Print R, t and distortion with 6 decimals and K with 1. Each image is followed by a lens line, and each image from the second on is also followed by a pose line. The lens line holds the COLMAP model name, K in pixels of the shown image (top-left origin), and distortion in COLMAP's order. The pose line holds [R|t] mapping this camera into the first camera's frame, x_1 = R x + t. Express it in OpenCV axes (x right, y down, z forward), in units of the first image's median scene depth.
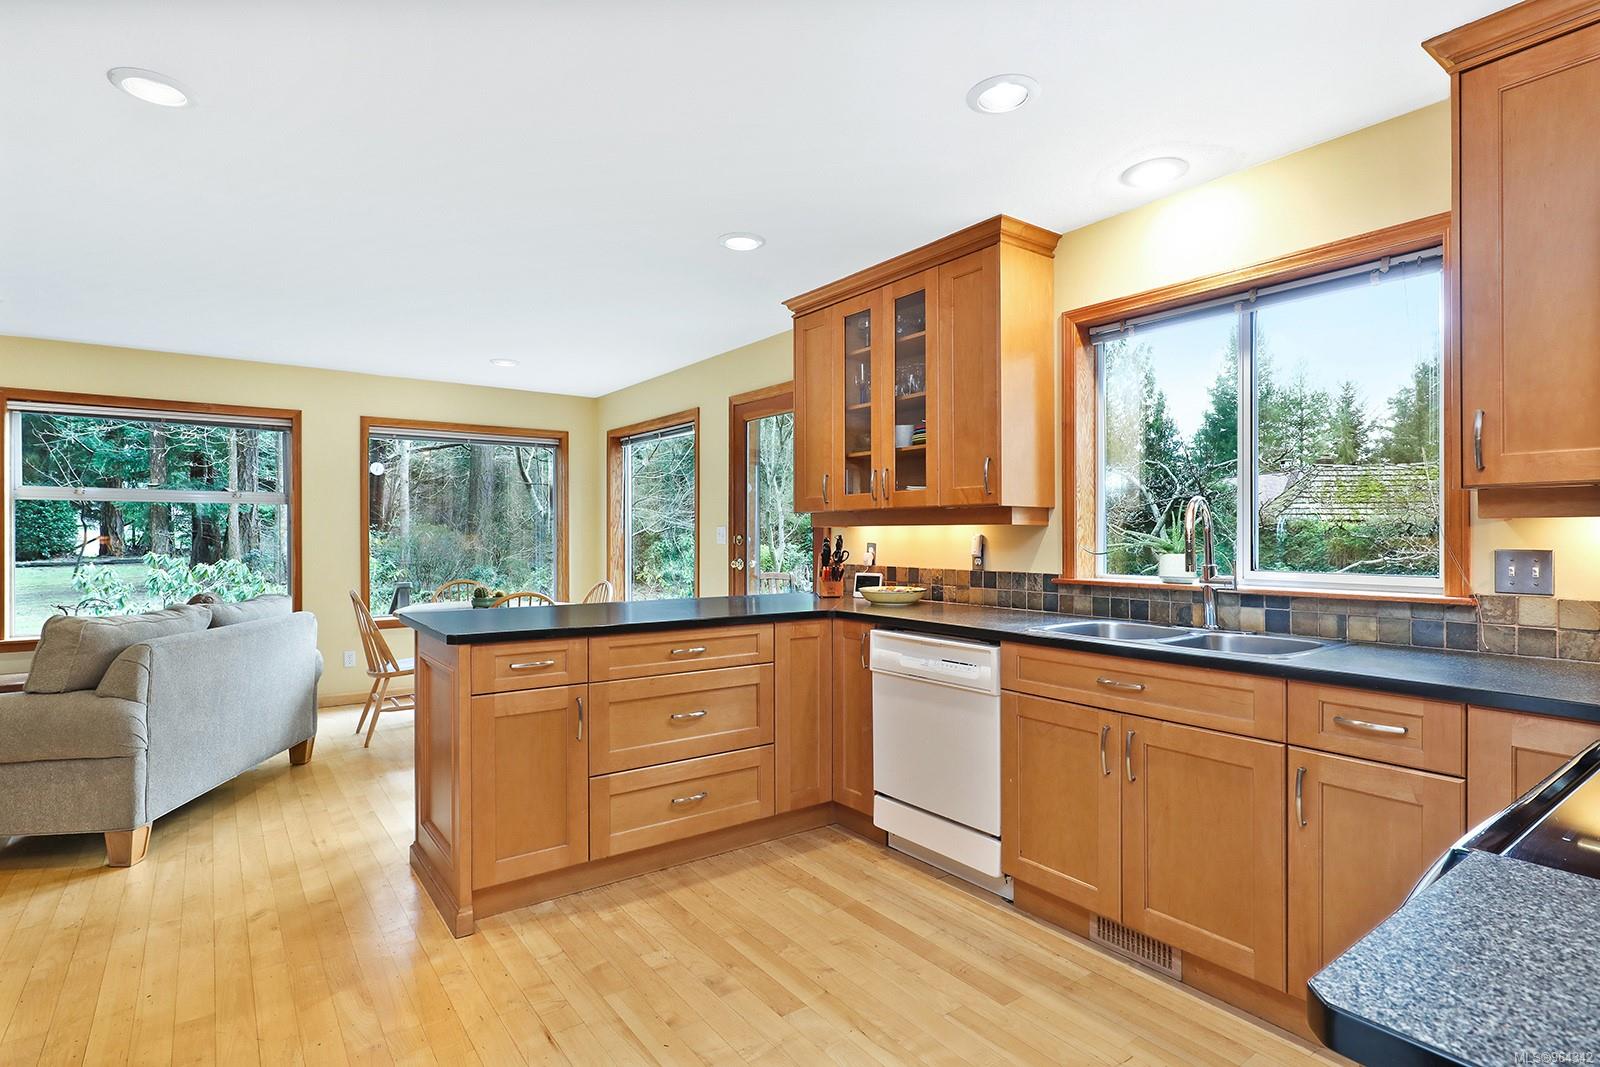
lens RADIAL K [[794.7, 0, 793.9], [0, 794.7, 534.6], [0, 0, 1]] dist [0.001337, 0.000338]
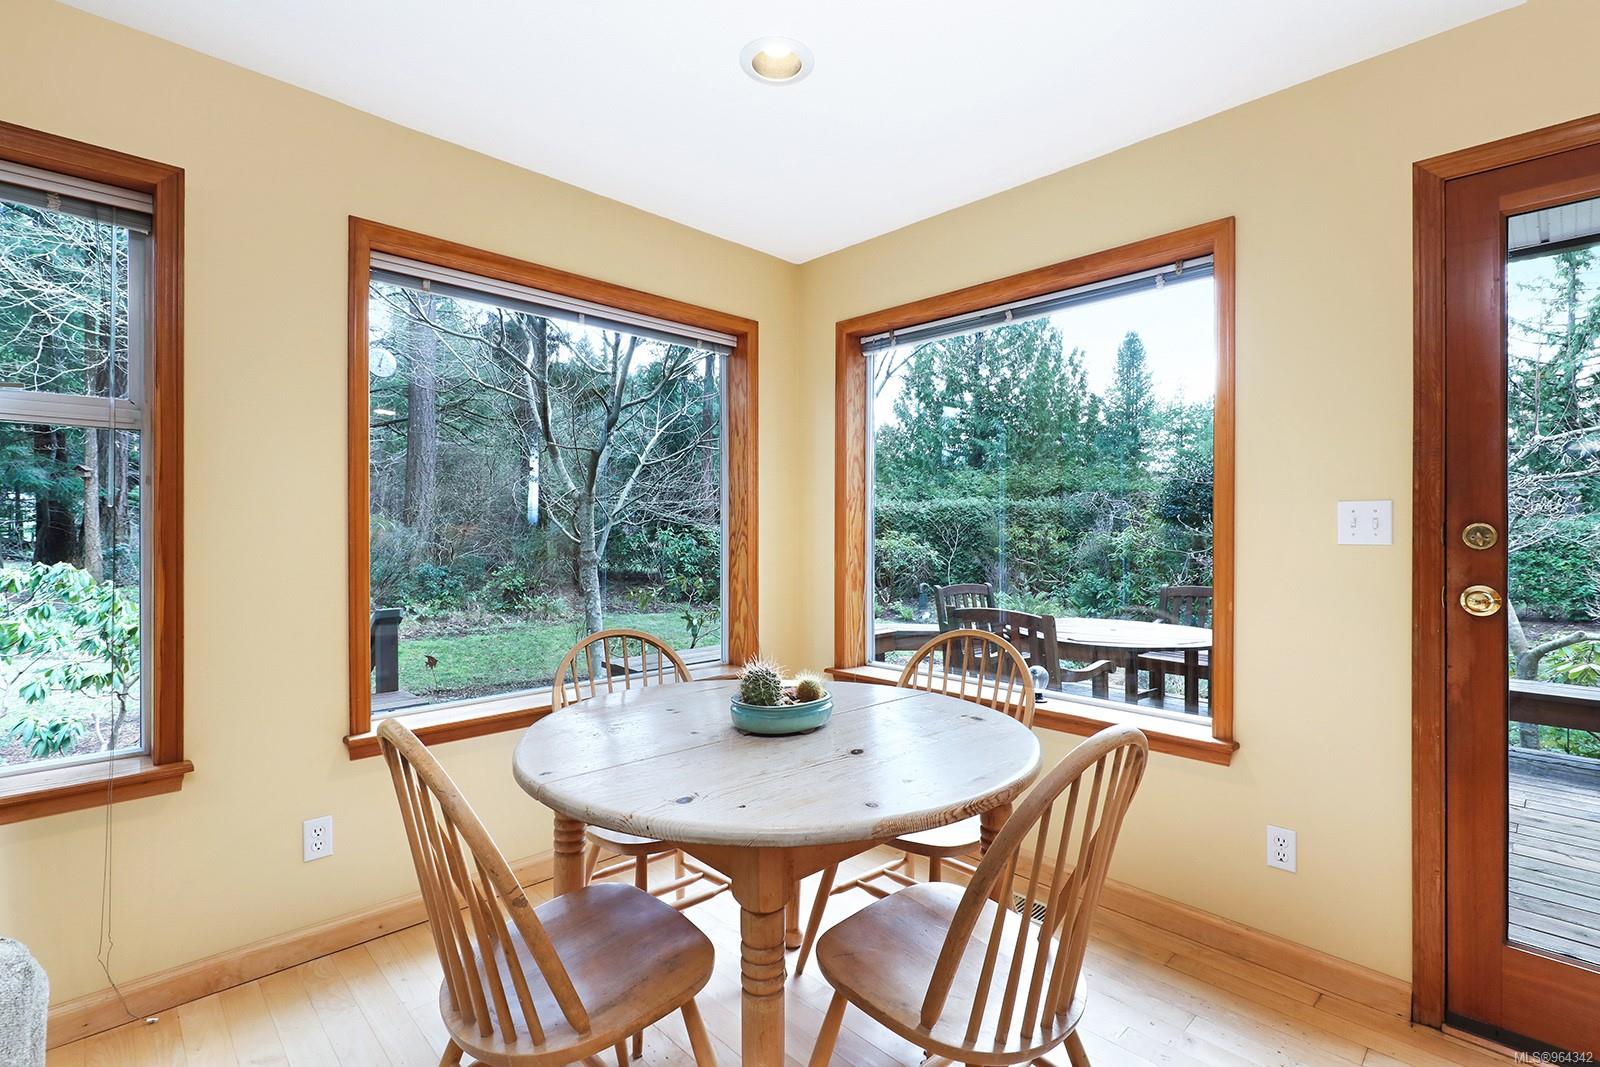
lens RADIAL K [[759.6, 0, 809.6], [0, 759.6, 529.1], [0, 0, 1]] dist [0.001839, 0.000627]
pose [[0.991299, 0.005573, 0.131510, -0.194314], [-0.005467, 0.999984, -0.001166, 0.002957], [-0.131515, 0.000437, 0.991314, 0.315297]]
